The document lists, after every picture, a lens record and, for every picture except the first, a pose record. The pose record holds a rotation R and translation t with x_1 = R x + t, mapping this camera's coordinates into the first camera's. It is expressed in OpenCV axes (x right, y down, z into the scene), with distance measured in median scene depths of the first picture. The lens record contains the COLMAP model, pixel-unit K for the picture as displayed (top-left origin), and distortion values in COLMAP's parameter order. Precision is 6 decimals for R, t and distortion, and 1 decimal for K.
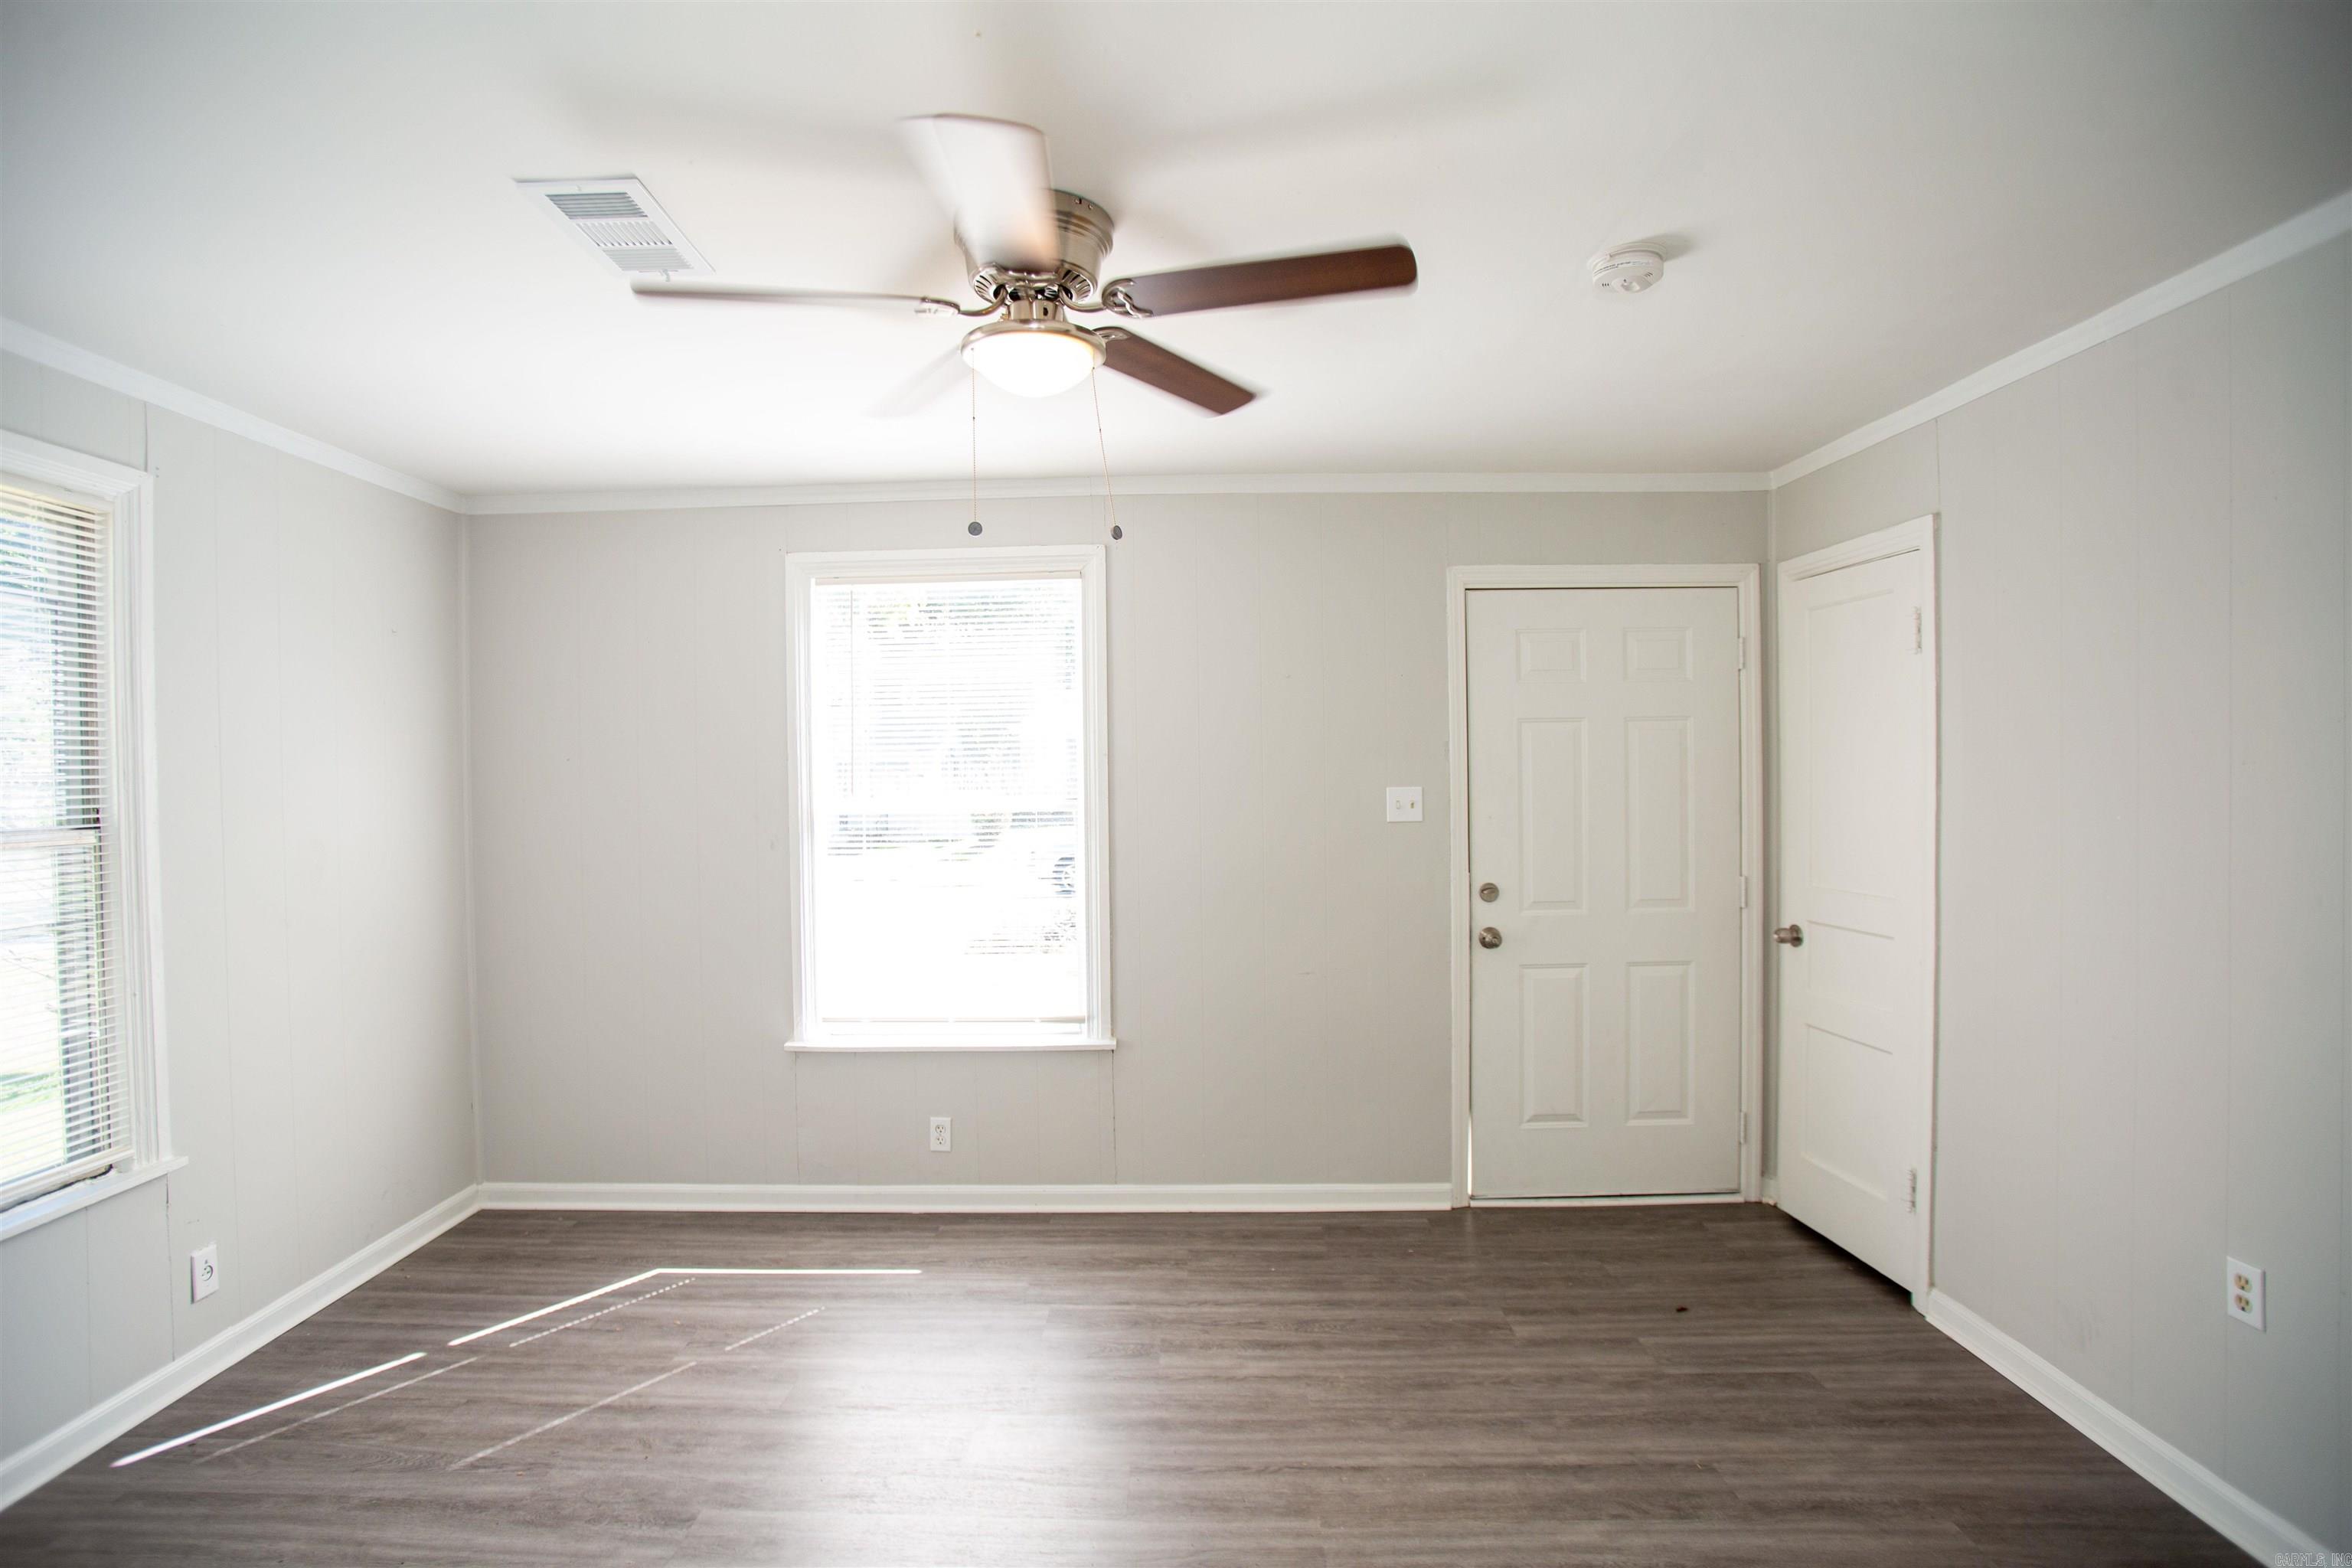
lens RADIAL K [[1149.9, 0, 1149.1], [0, 1149.9, 794.2], [0, 0, 1]] dist [-0.091172, 0.041072]
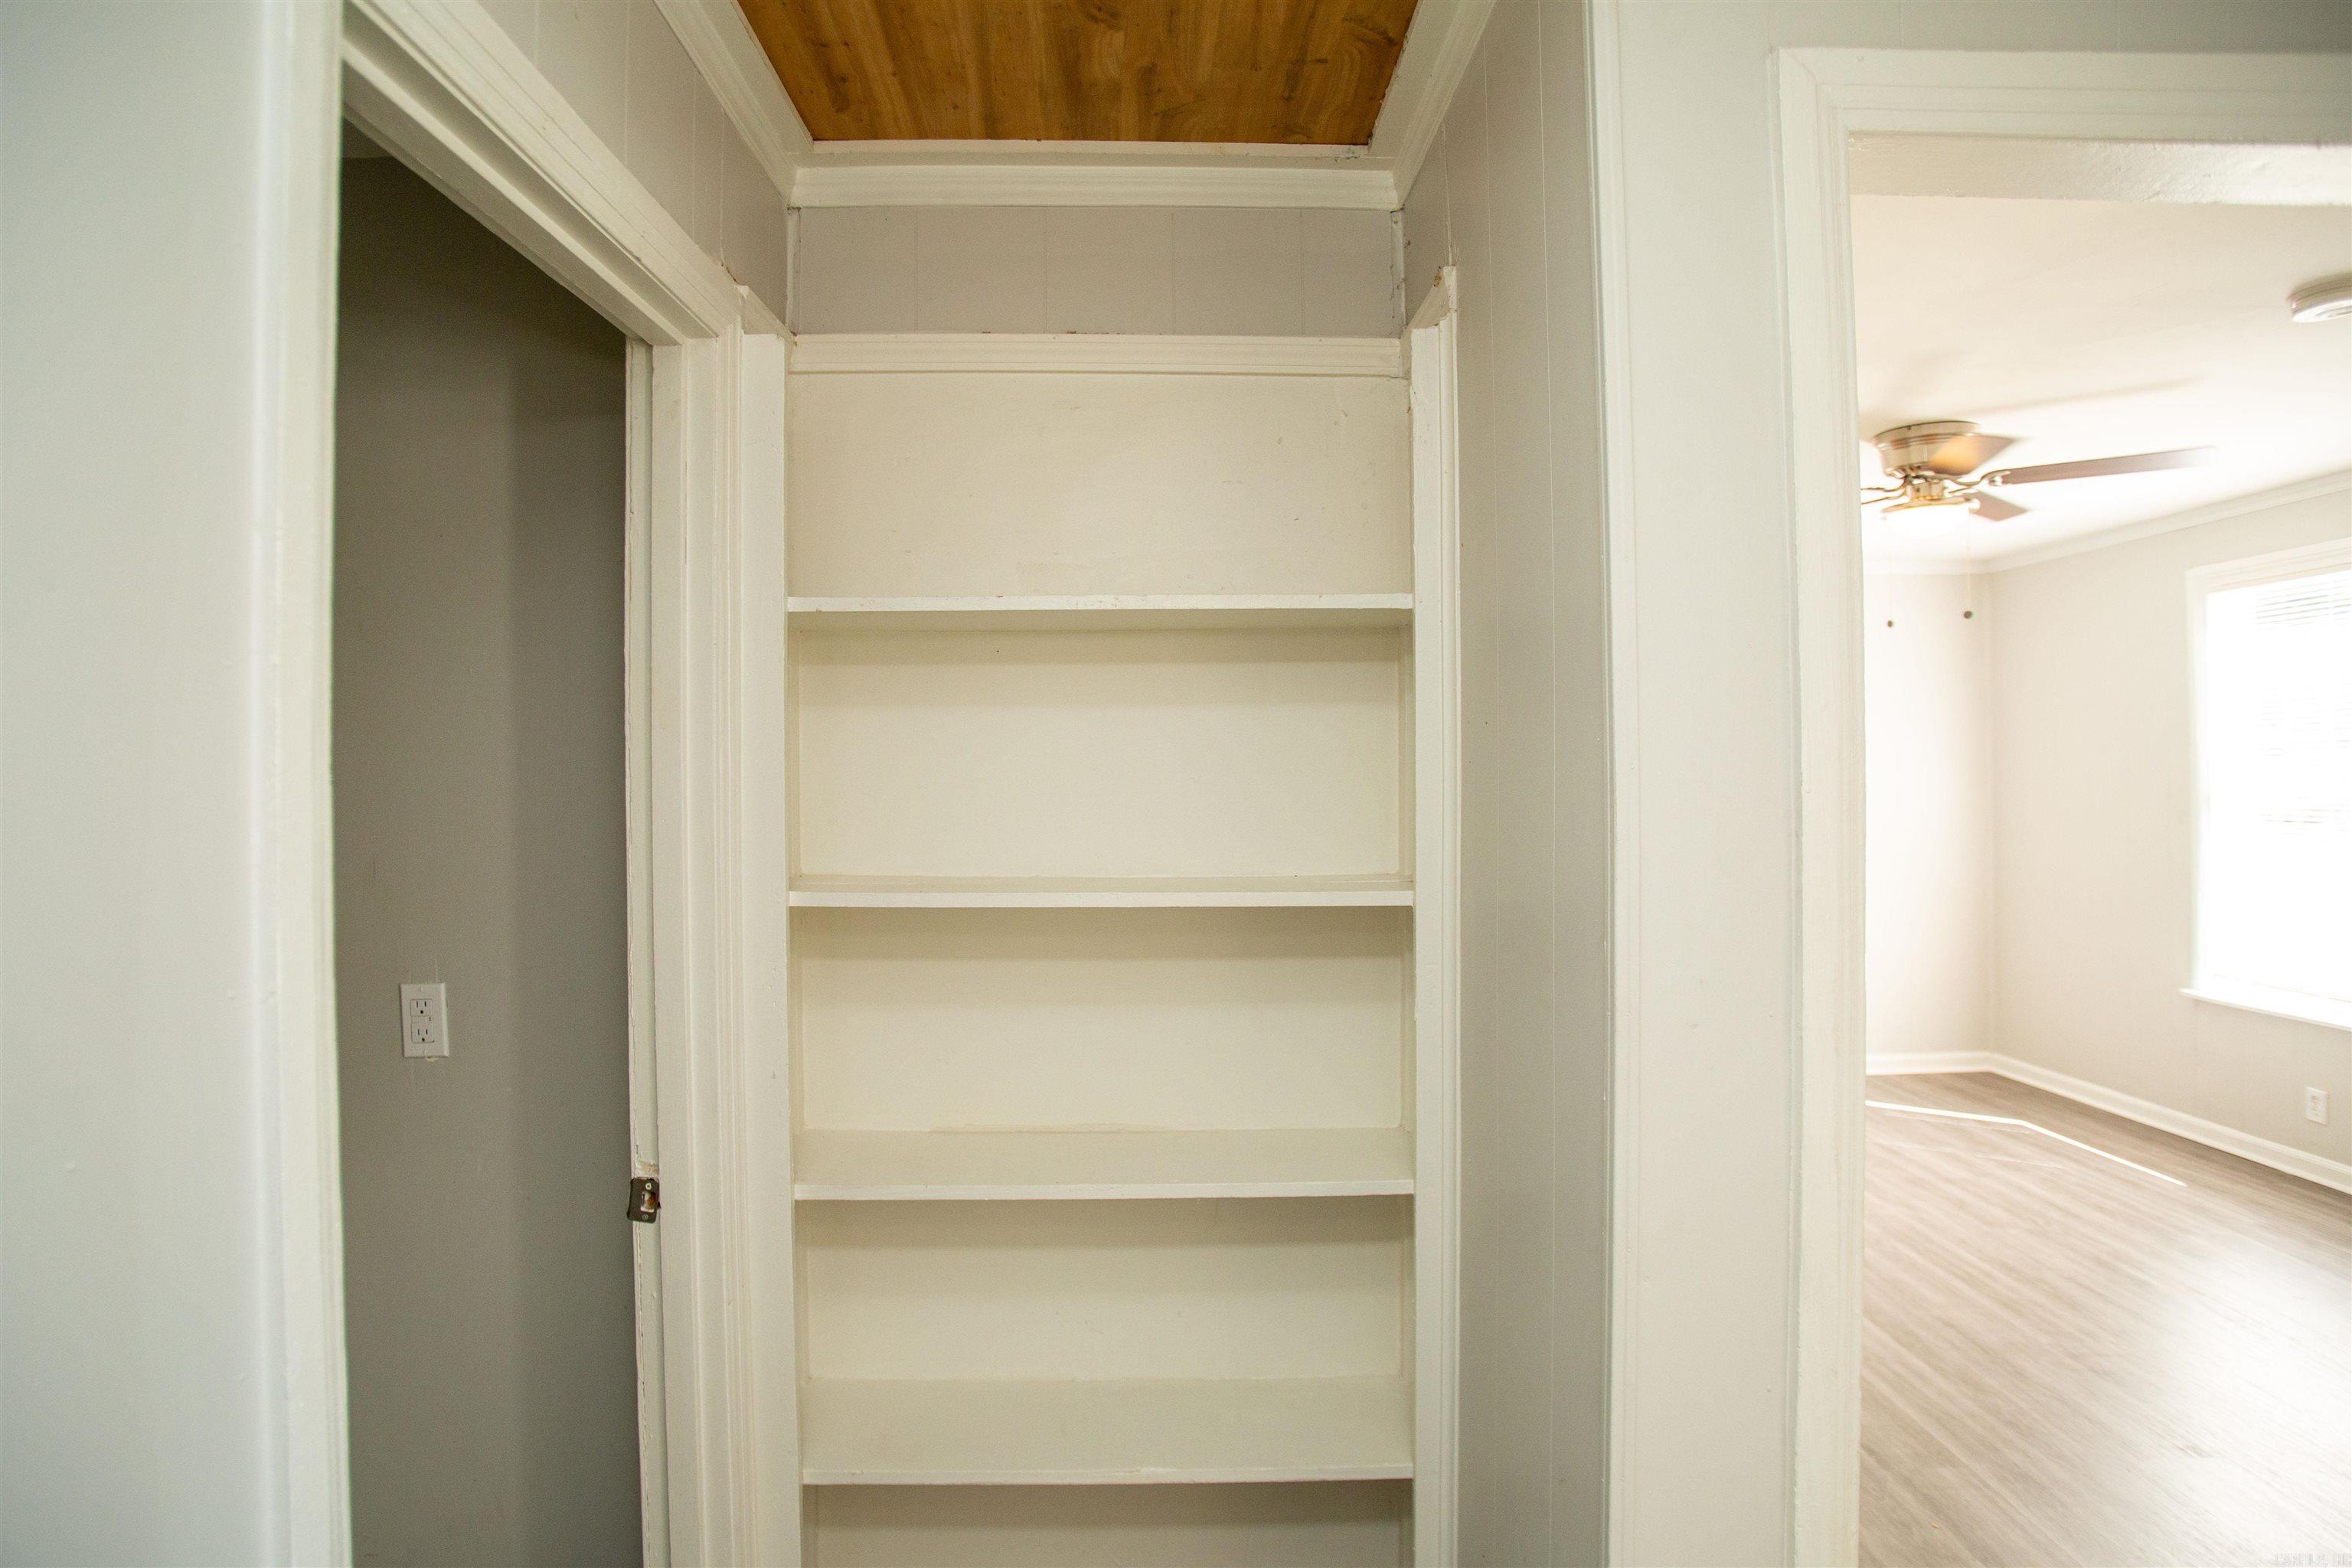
lens RADIAL K [[1149.9, 0, 1149.1], [0, 1149.9, 794.2], [0, 0, 1]] dist [-0.091172, 0.041072]
pose [[0.013949, 0.031730, -0.999399, 0.810305], [-0.011386, 0.999437, 0.031572, -0.003762], [0.999838, 0.010939, 0.014303, -0.082650]]
